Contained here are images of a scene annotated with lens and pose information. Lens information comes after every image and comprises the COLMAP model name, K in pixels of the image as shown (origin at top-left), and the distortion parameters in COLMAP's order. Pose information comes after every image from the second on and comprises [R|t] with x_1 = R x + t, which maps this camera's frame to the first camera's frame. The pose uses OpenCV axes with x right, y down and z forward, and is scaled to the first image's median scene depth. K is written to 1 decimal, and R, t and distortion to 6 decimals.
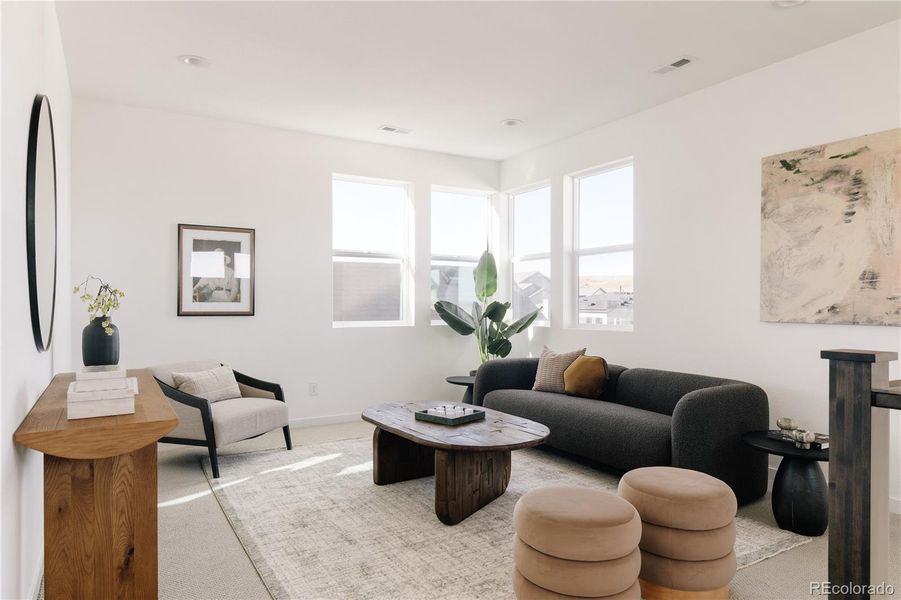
lens RADIAL K [[573.0, 0, 449.8], [0, 573.0, 303.3], [0, 0, 1]] dist [-0.003340, -0.001416]
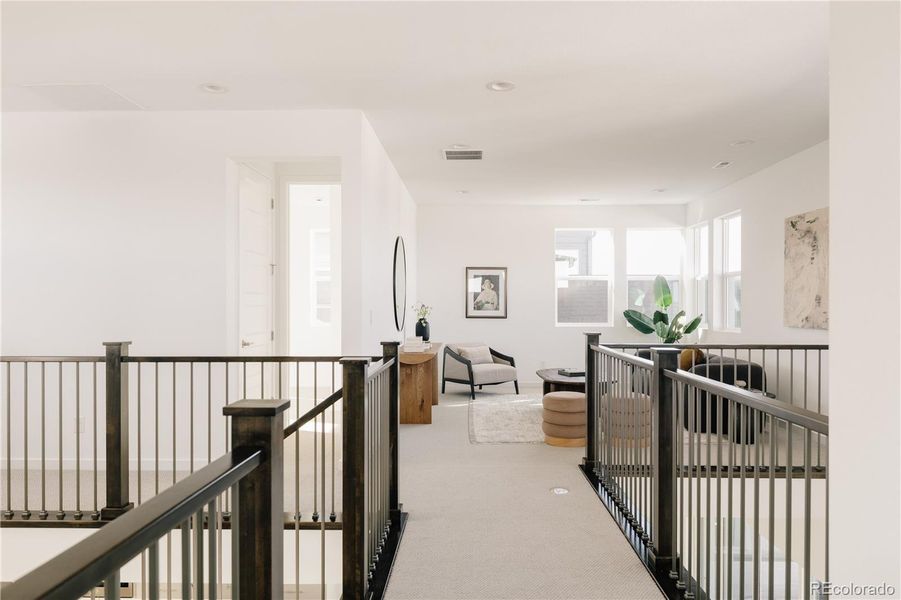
lens RADIAL K [[514.0, 0, 459.1], [0, 514.0, 305.7], [0, 0, 1]] dist [-0.000642, 0.000031]
pose [[0.861702, -0.000884, -0.507414, 0.393900], [-0.000395, 0.999997, -0.002413, -0.015516], [0.507415, 0.002280, 0.861699, -0.489573]]
